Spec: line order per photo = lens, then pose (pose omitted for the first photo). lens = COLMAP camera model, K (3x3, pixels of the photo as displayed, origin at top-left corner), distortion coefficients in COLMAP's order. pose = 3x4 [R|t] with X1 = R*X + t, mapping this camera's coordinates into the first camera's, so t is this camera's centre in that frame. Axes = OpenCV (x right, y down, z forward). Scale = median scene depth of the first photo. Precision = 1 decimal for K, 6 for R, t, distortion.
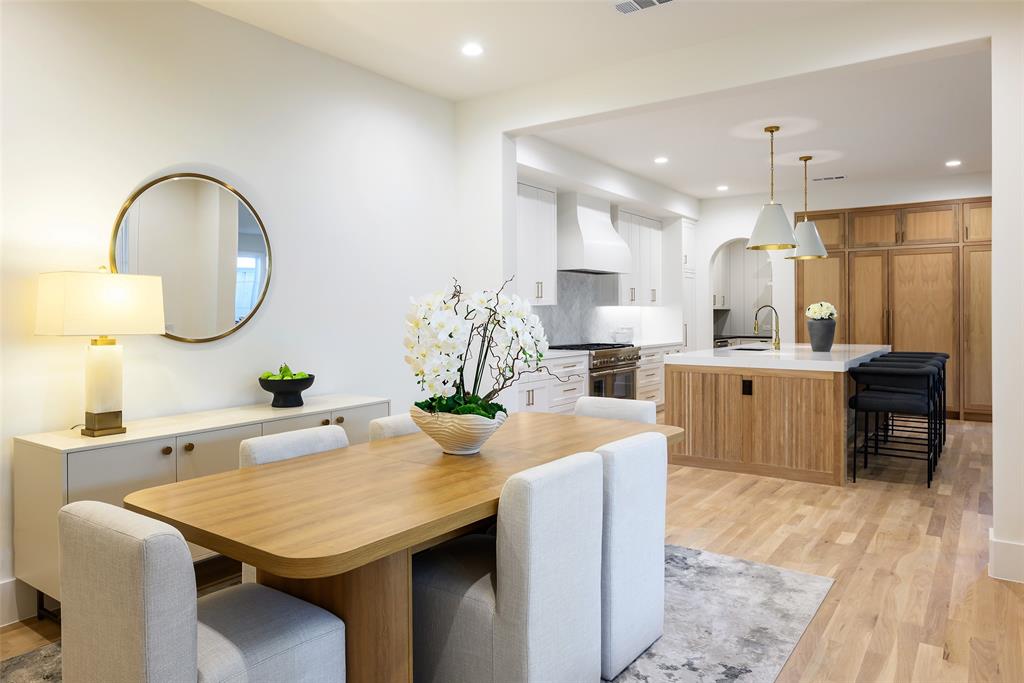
lens RADIAL K [[663.7, 0, 493.4], [0, 663.7, 315.5], [0, 0, 1]] dist [0.004924, -0.011445]
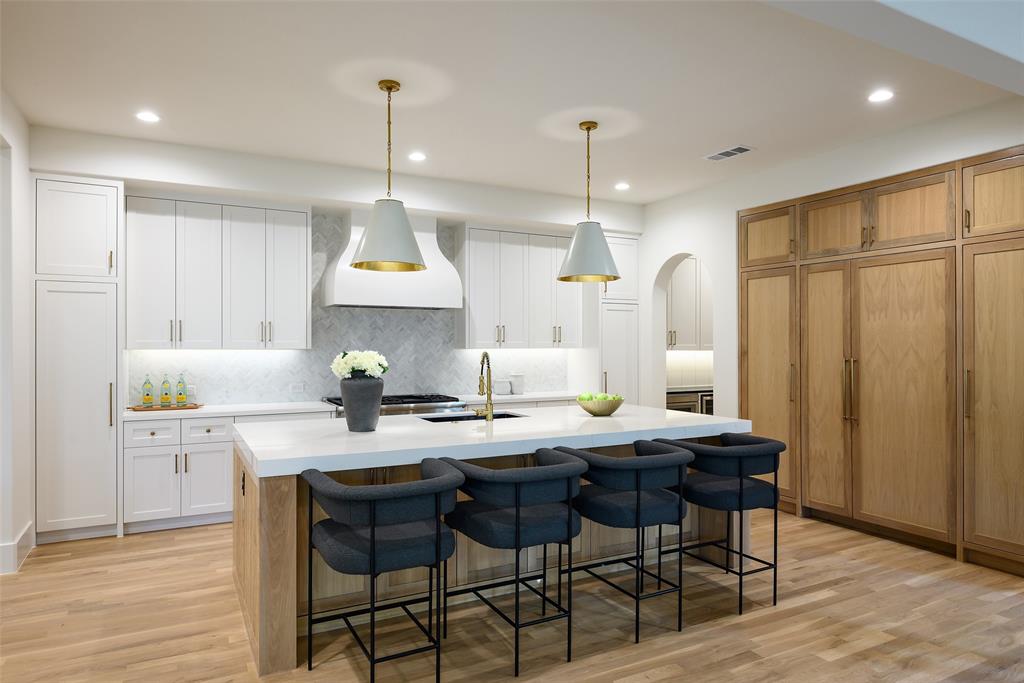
lens RADIAL K [[623.8, 0, 505.5], [0, 623.8, 347.2], [0, 0, 1]] dist [-0.009729, 0.004017]
pose [[0.898596, 0.006172, -0.438735, 0.575398], [-0.006839, 0.999977, 0.000060, -0.016937], [0.438725, 0.002946, 0.898617, 0.359933]]
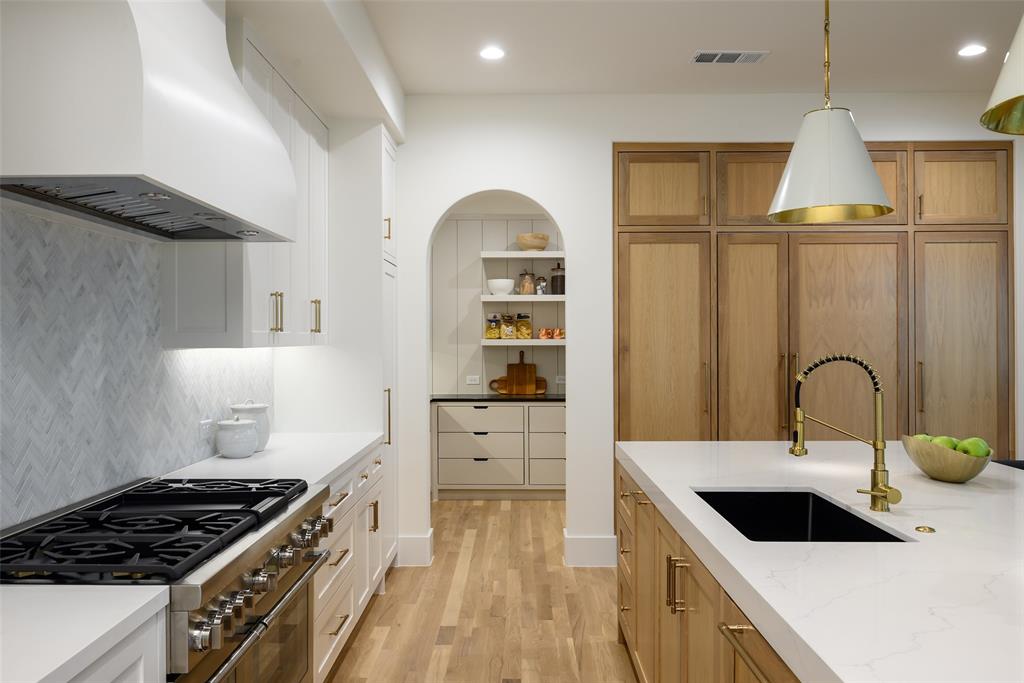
lens RADIAL K [[822.3, 0, 519.7], [0, 822.3, 331.5], [0, 0, 1]] dist [0.016790, -0.000855]
pose [[0.808281, 0.005878, 0.588768, 0.070473], [0.003246, 0.999890, -0.014439, -0.016716], [-0.588788, 0.013582, 0.808173, 0.636817]]
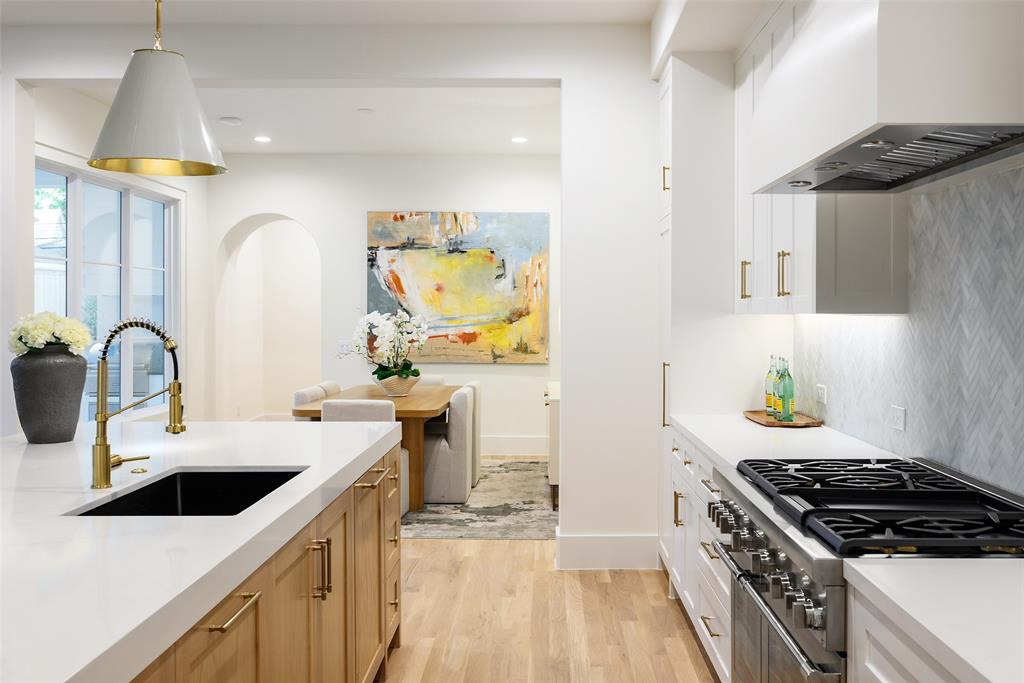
lens RADIAL K [[959.2, 0, 525.8], [0, 959.2, 316.7], [0, 0, 1]] dist [-0.009190, 0.000000]
pose [[-0.810909, 0.006281, -0.585139, 0.416548], [-0.001648, 0.999914, 0.013017, -0.017629], [0.585170, 0.011519, -0.810829, 1.136361]]
